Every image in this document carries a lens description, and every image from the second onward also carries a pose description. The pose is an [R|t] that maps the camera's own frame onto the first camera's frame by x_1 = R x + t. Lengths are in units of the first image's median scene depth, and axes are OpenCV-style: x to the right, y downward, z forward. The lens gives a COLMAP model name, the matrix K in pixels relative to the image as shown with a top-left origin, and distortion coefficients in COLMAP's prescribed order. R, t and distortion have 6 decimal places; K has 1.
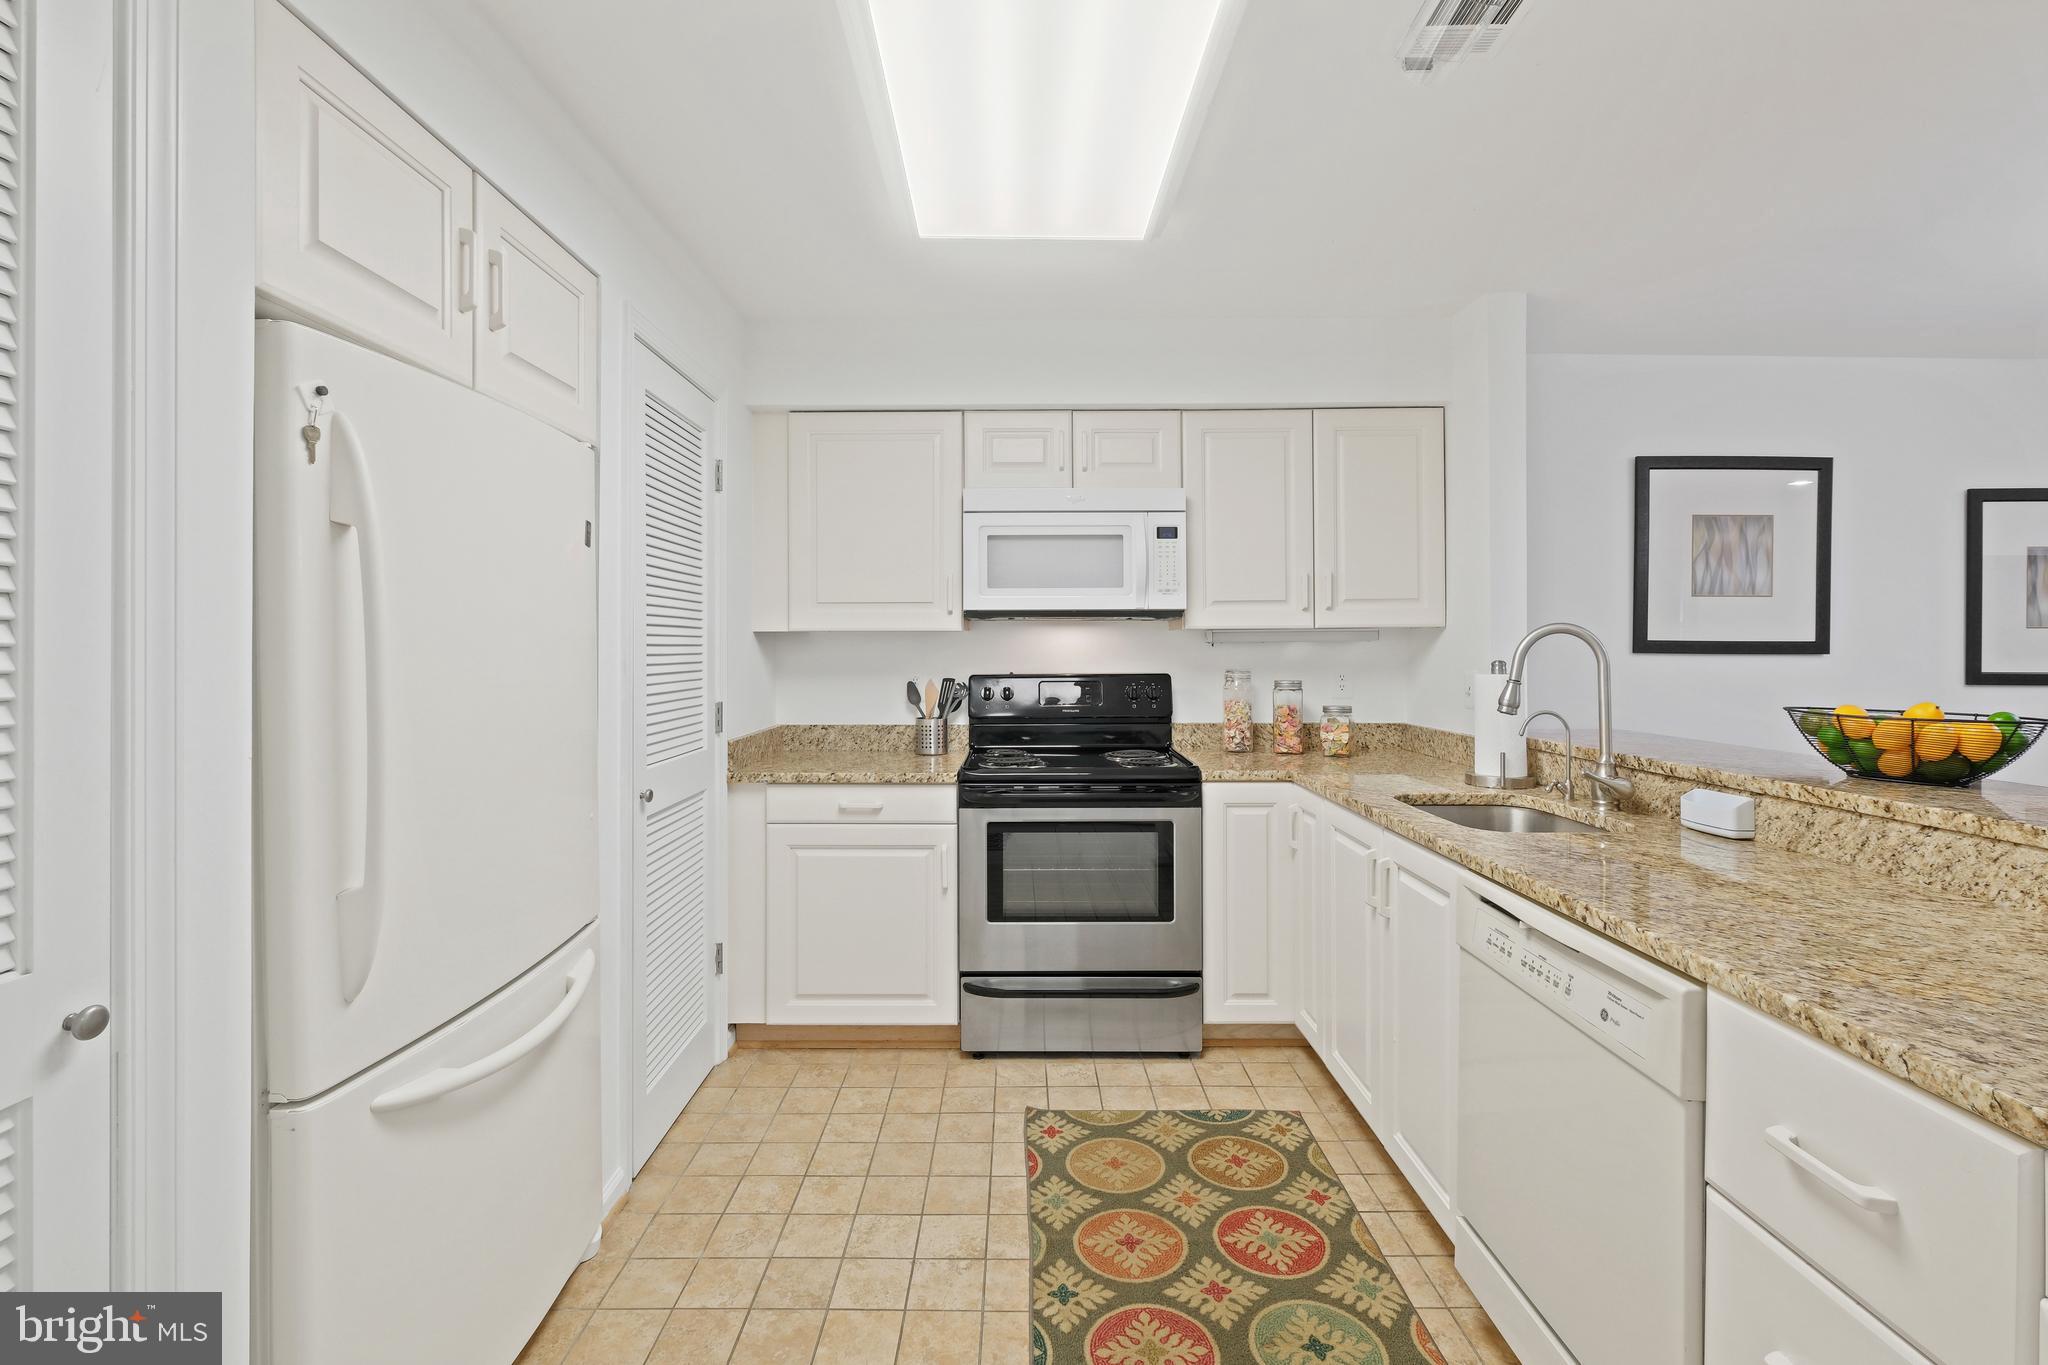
lens RADIAL K [[923.0, 0, 1021.0], [0, 923.0, 658.5], [0, 0, 1]] dist [-0.003822, -0.000153]
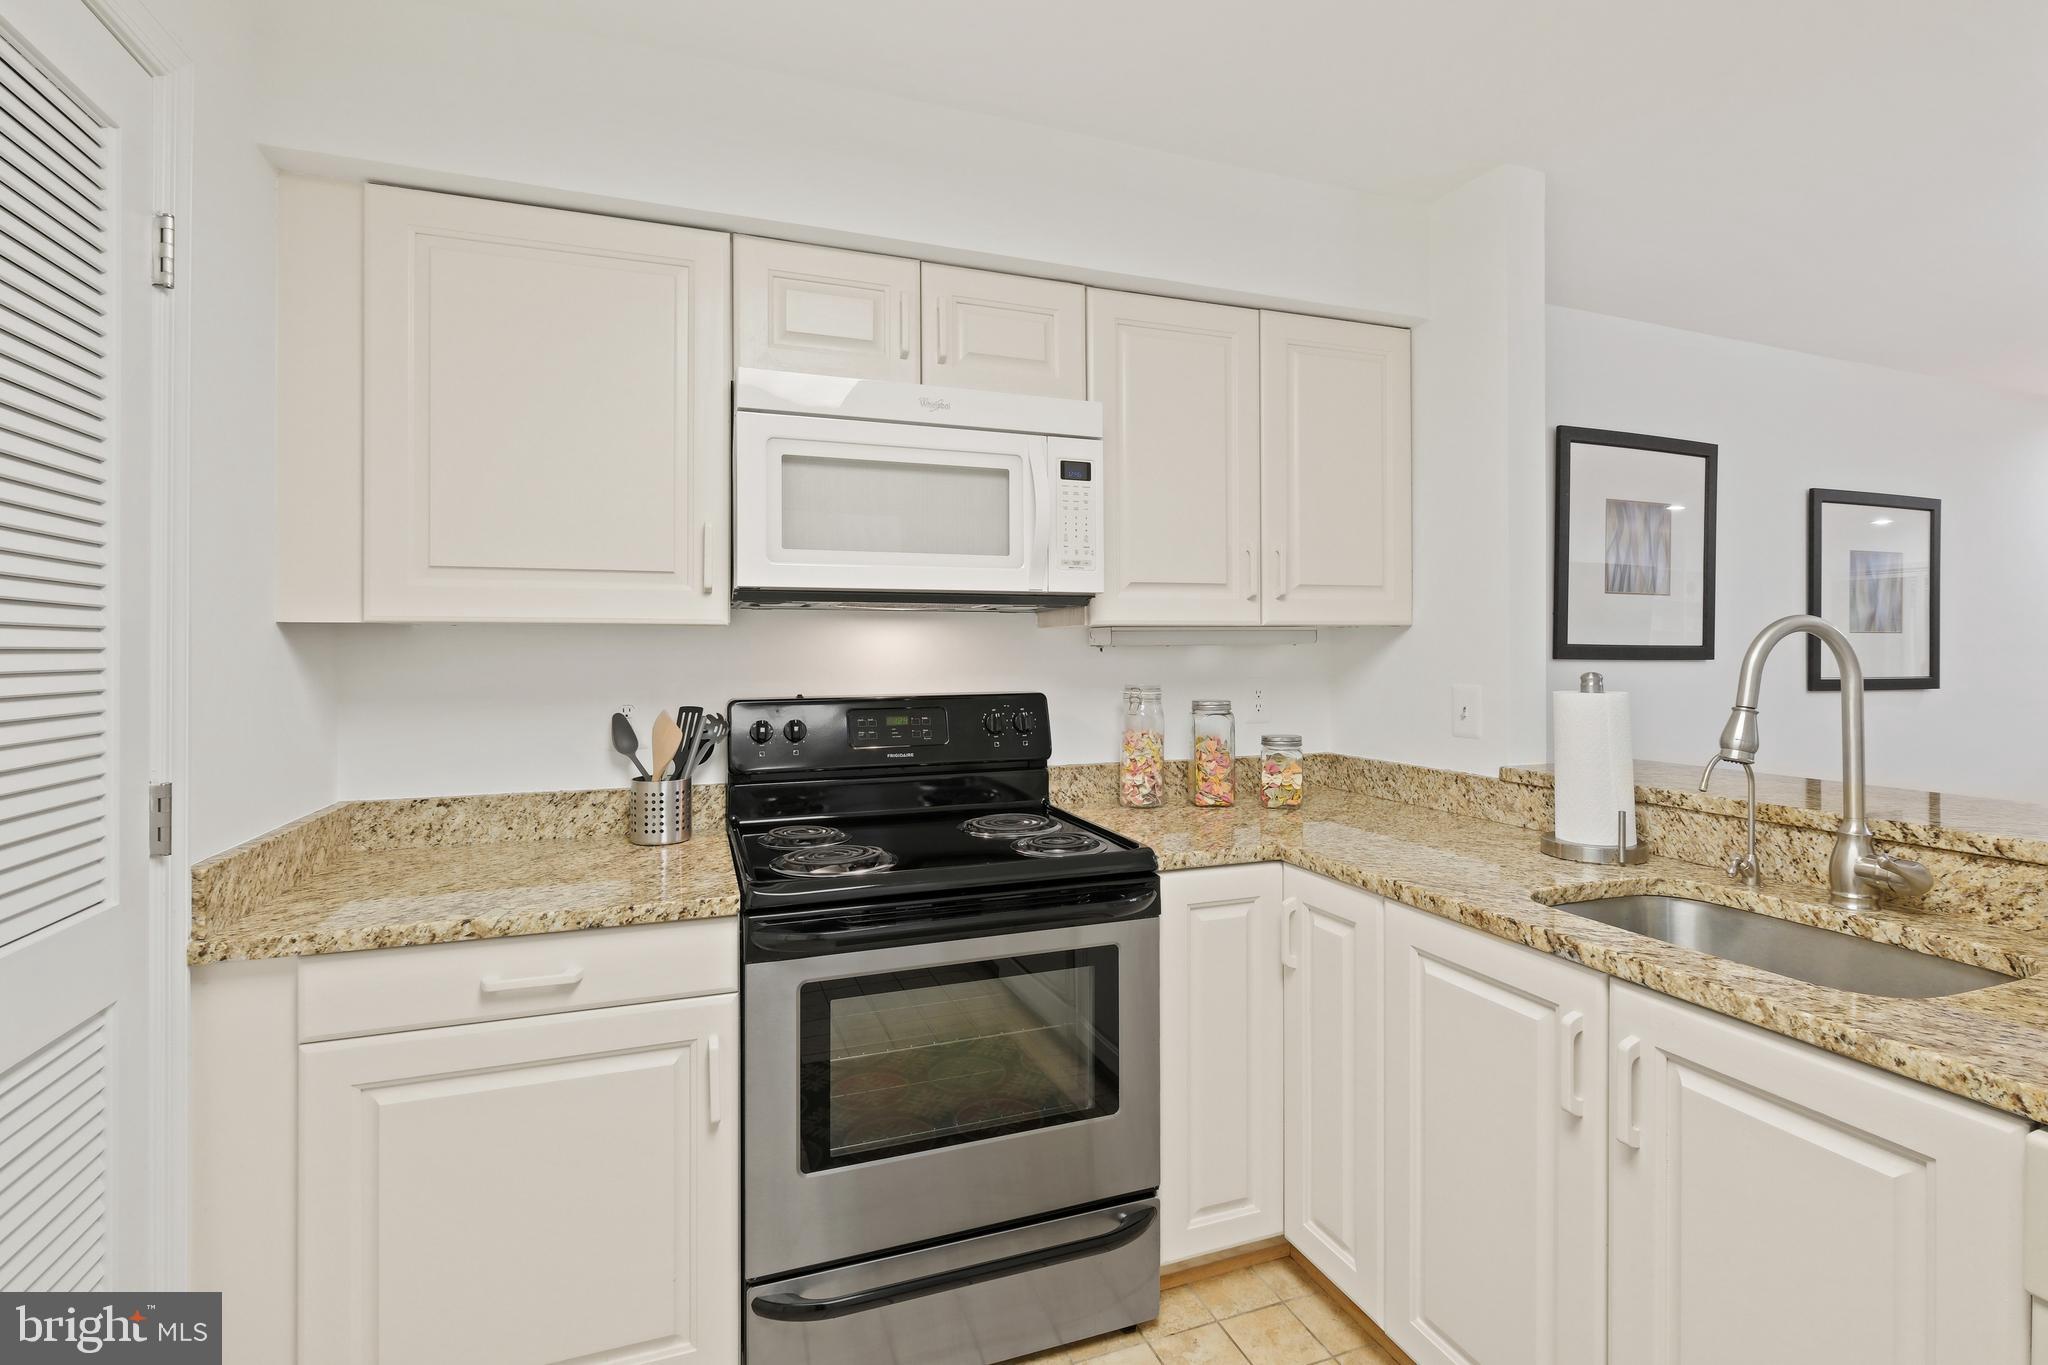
lens RADIAL K [[923.0, 0, 1020.0], [0, 923.0, 647.6], [0, 0, 1]] dist [-0.003822, -0.000153]
pose [[0.938201, 0.000633, 0.346091, -0.099354], [0.004740, 0.999881, -0.014678, -0.007267], [-0.346059, 0.015411, 0.938086, 0.448687]]
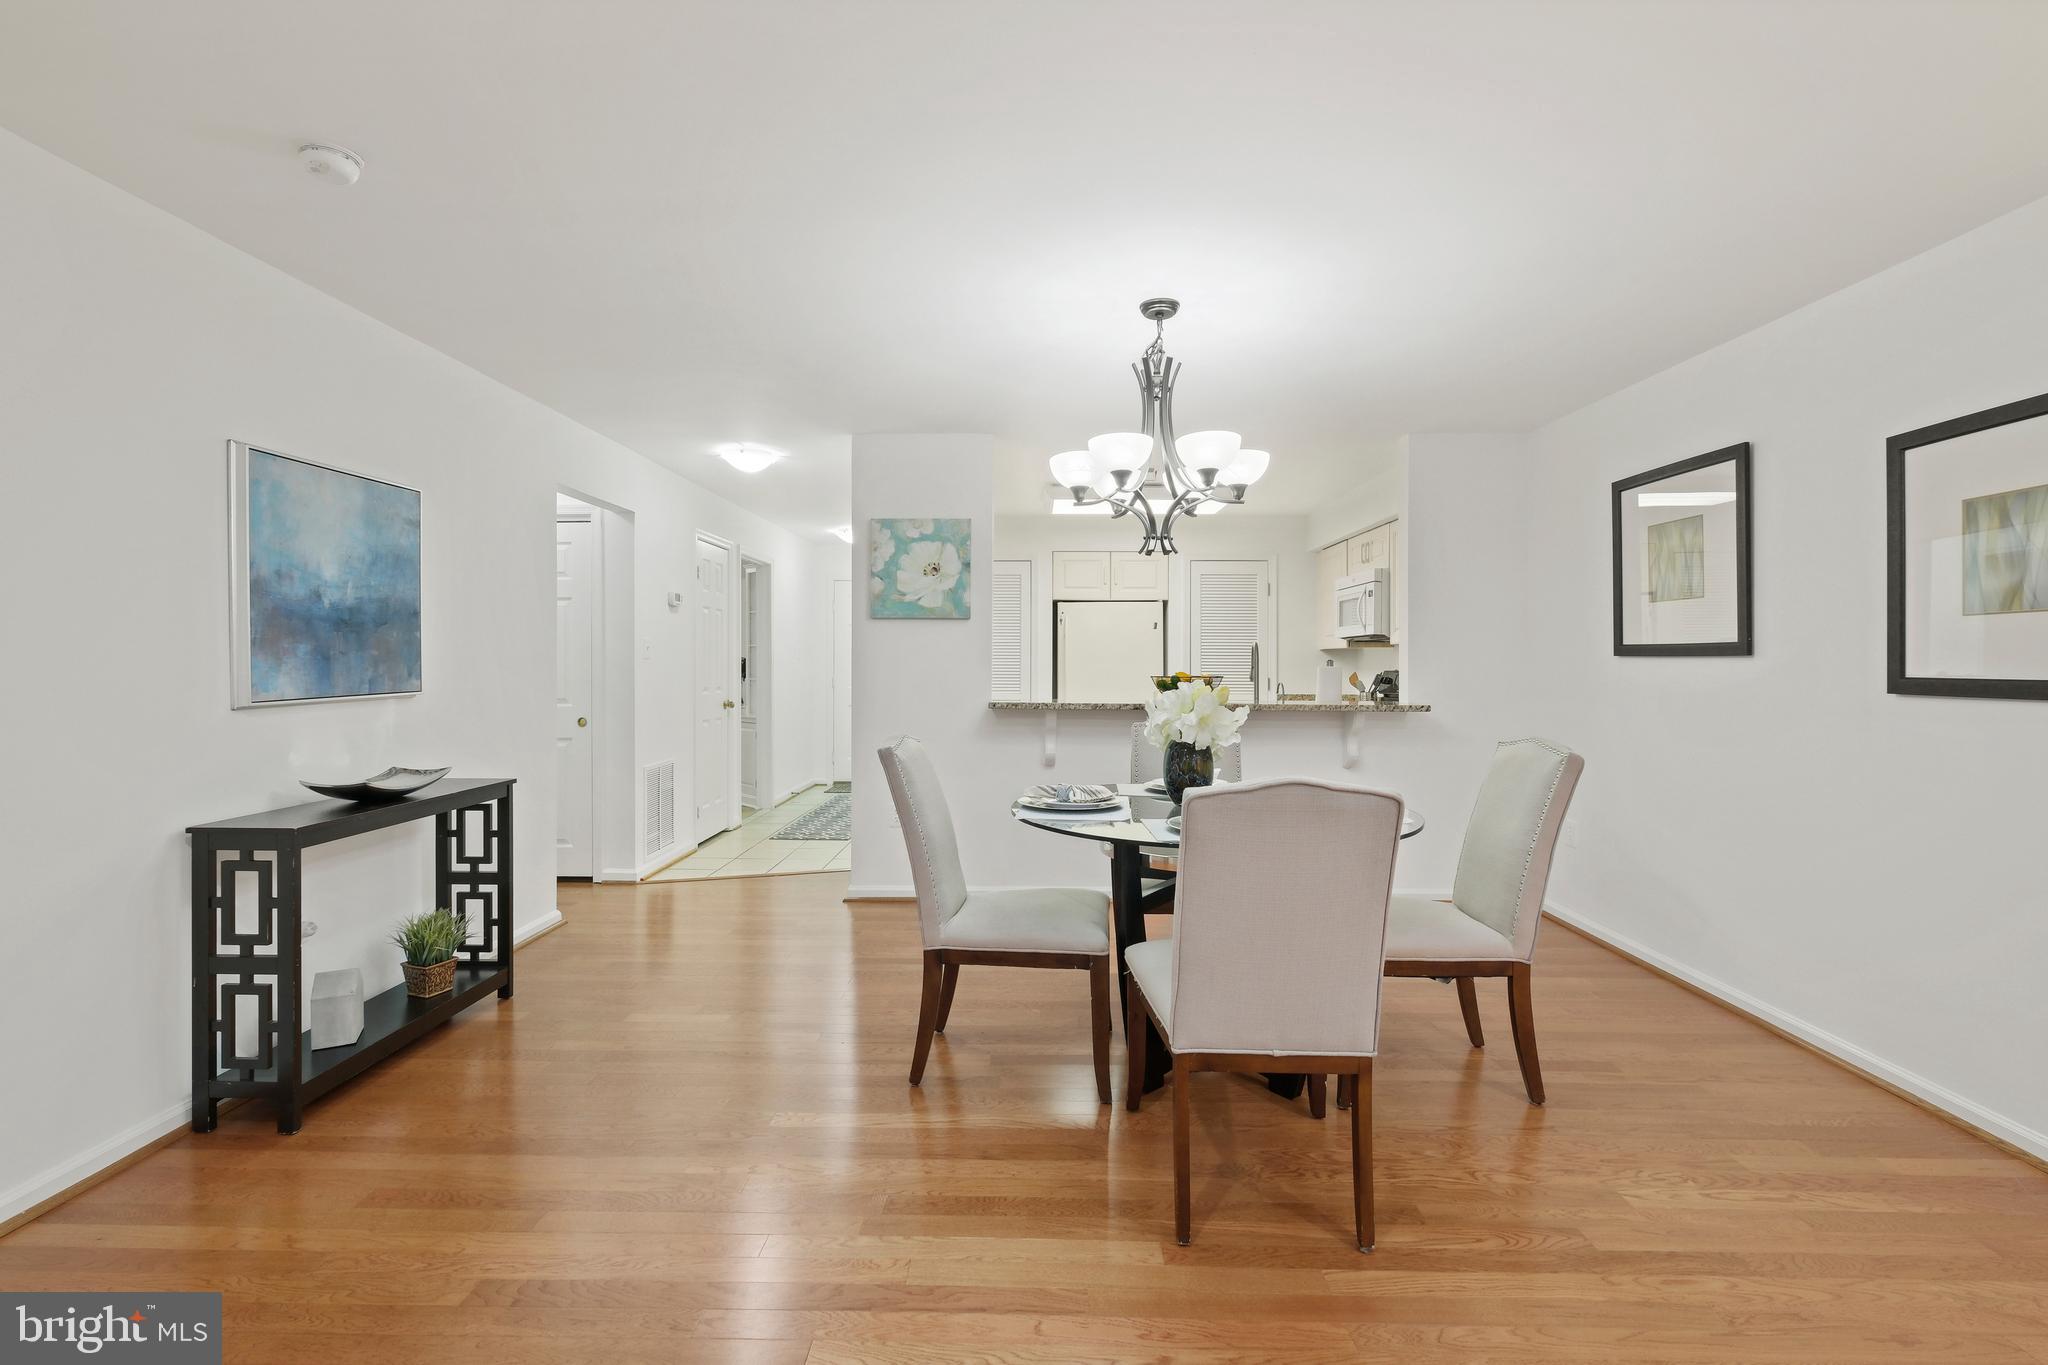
lens RADIAL K [[923.0, 0, 1014.5], [0, 923.0, 664.4], [0, 0, 1]] dist [-0.003822, -0.000153]
pose [[-0.024921, 0.001141, -0.999689, 2.136929], [-0.016764, 0.999858, 0.001559, 0.017831], [0.999549, 0.016798, -0.024899, 0.343063]]
